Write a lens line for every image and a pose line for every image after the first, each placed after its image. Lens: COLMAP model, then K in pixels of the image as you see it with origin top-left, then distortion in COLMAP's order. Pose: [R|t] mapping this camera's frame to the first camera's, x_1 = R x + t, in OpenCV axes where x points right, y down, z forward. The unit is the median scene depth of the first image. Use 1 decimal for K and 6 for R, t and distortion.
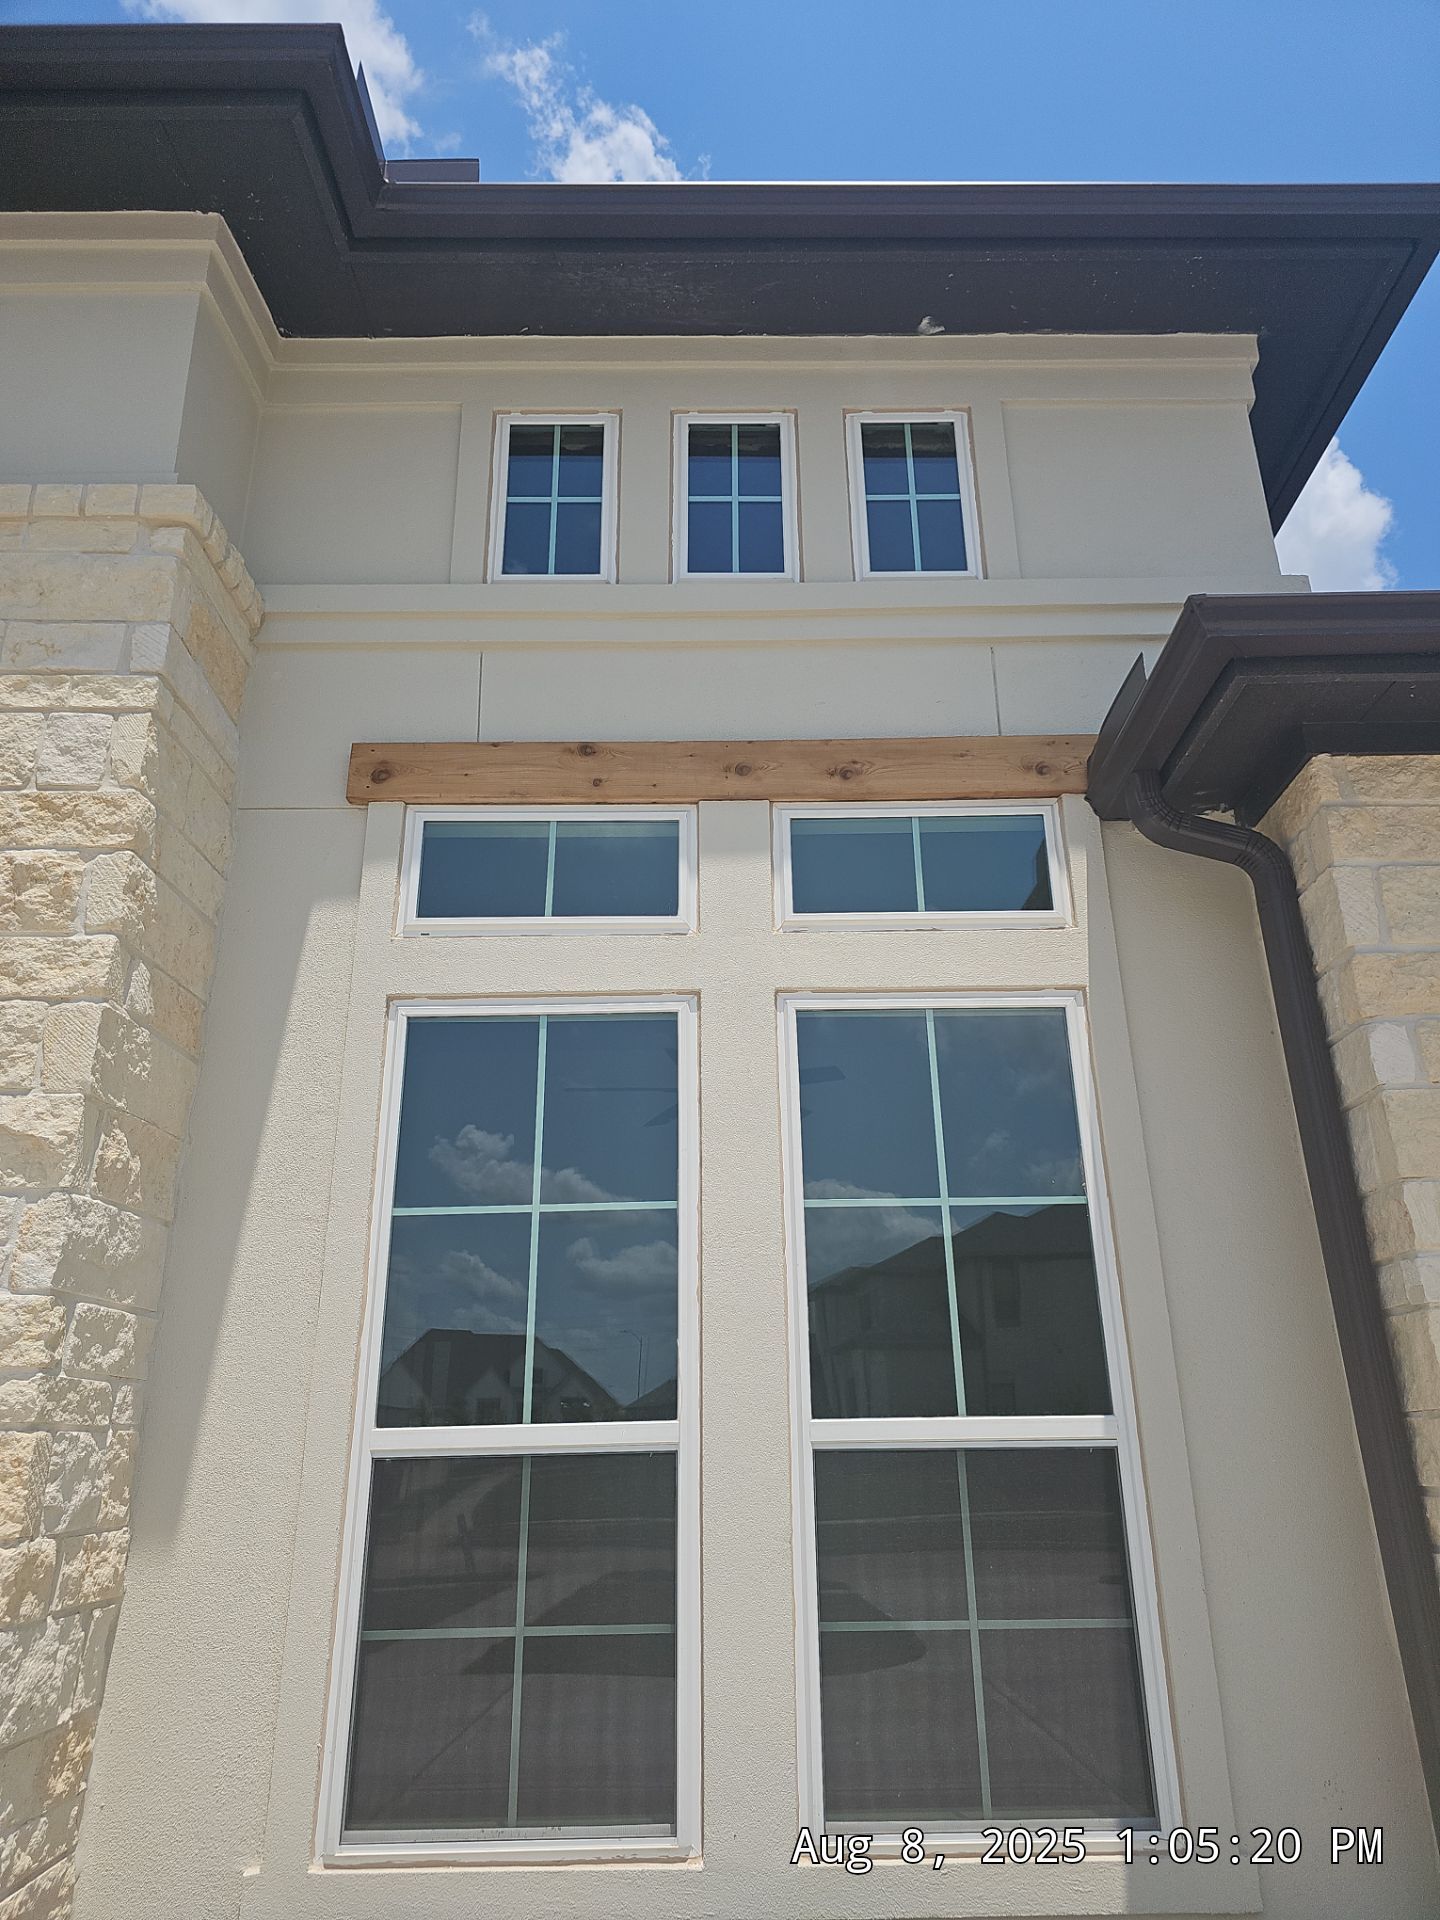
lens RADIAL K [[1299.3, 0, 720.0], [0, 1299.3, 960.0], [0, 0, 1]] dist [0.071337, -0.094529]
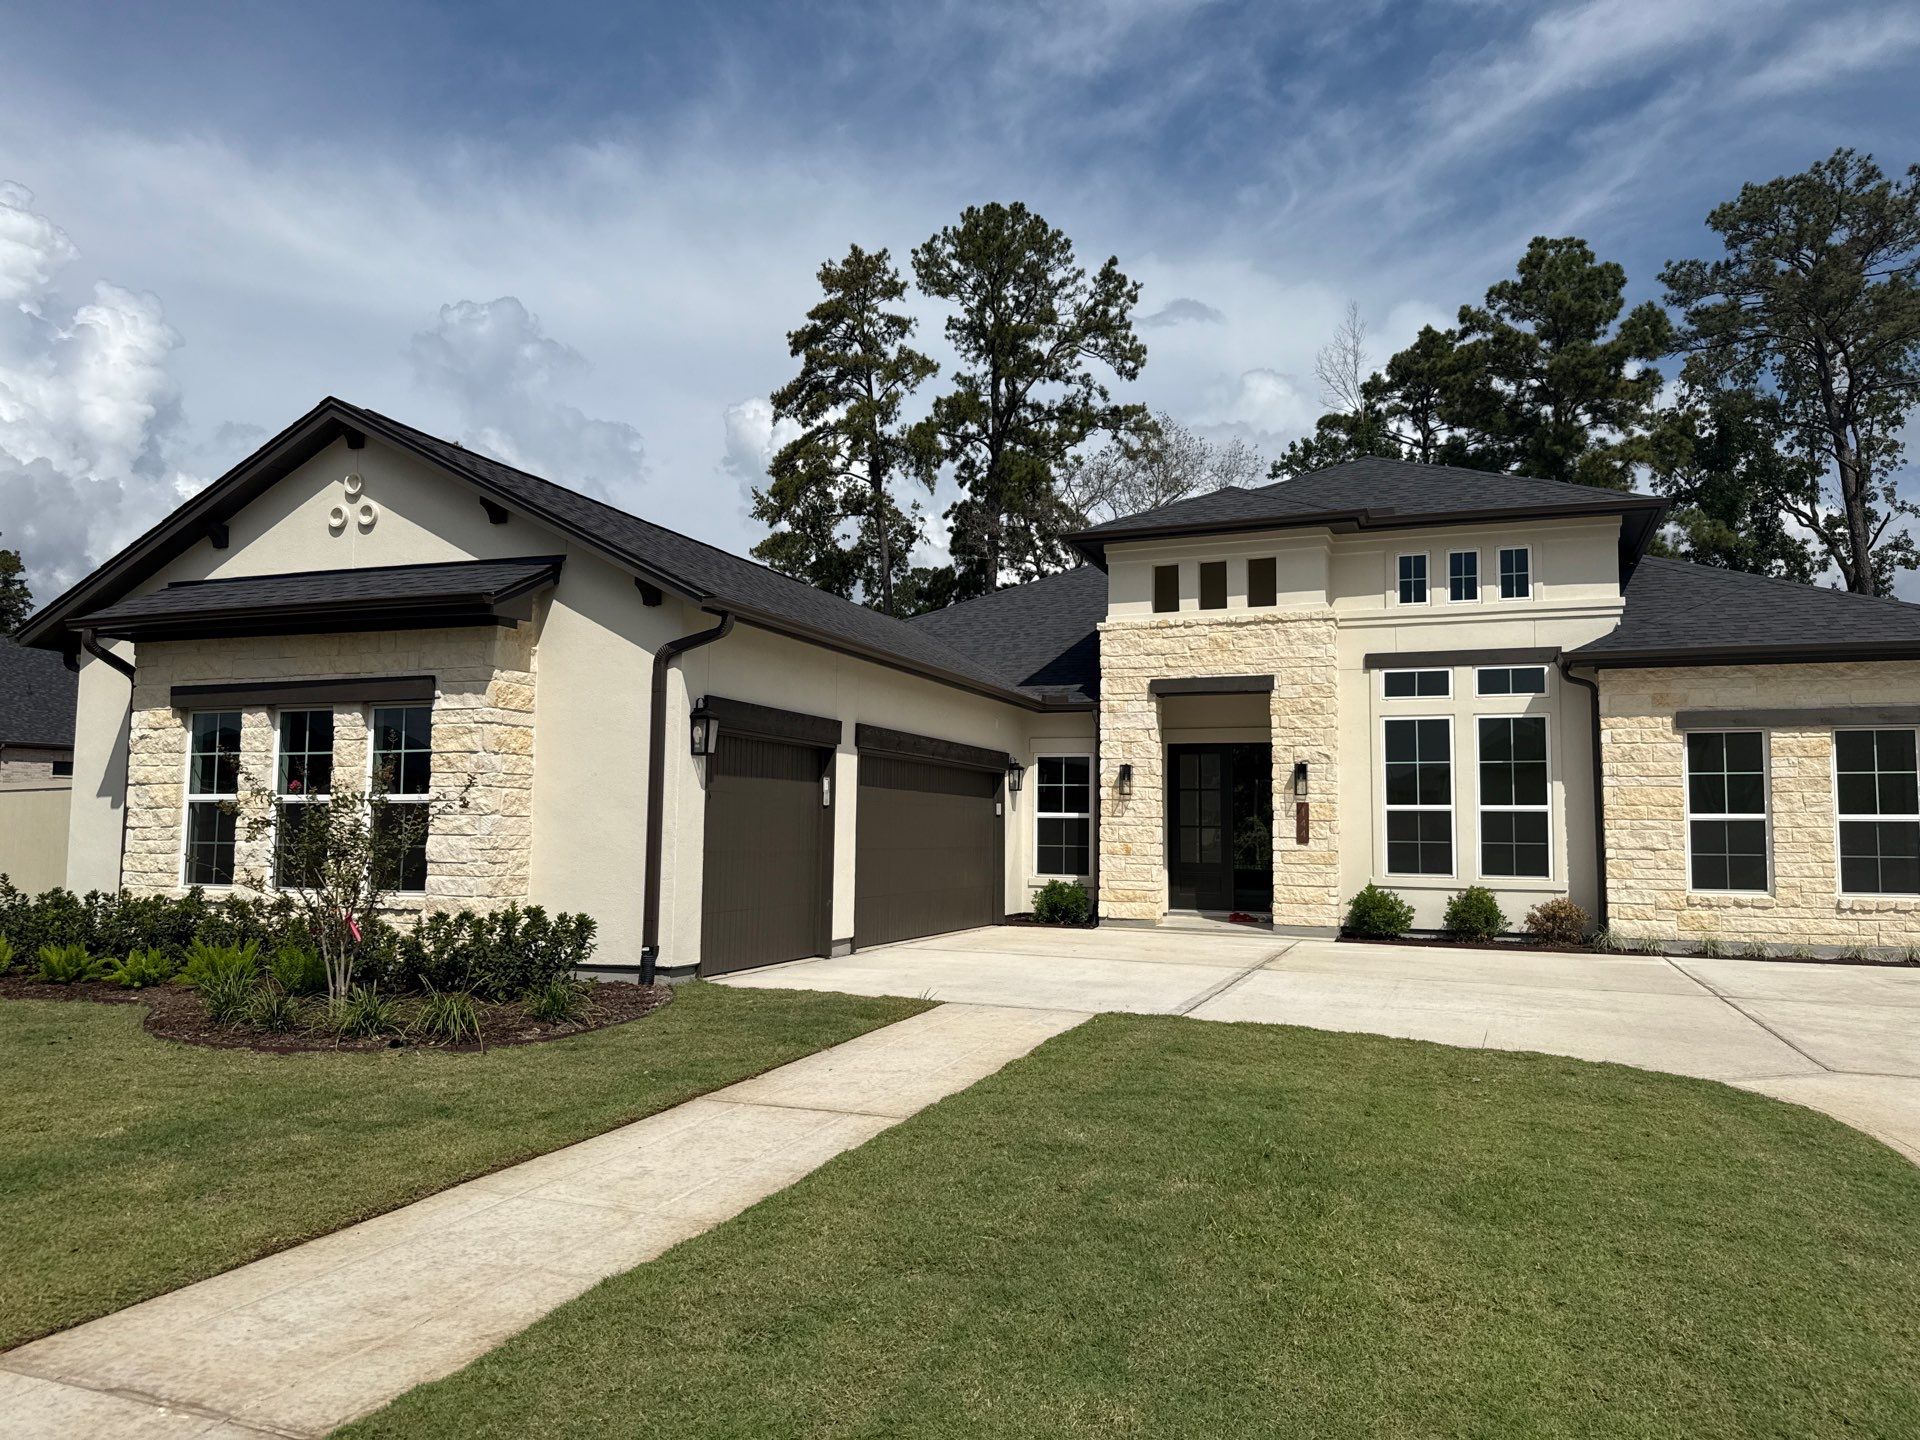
lens RADIAL K [[1299.3, 0, 981.8], [0, 1299.3, 722.5], [0, 0, 1]] dist [0.071337, -0.094529]
pose [[0.935258, -0.007533, -0.353888, 0.054278], [0.106835, 0.959156, 0.261927, -1.268409], [0.337460, -0.282777, 0.897863, -3.502910]]
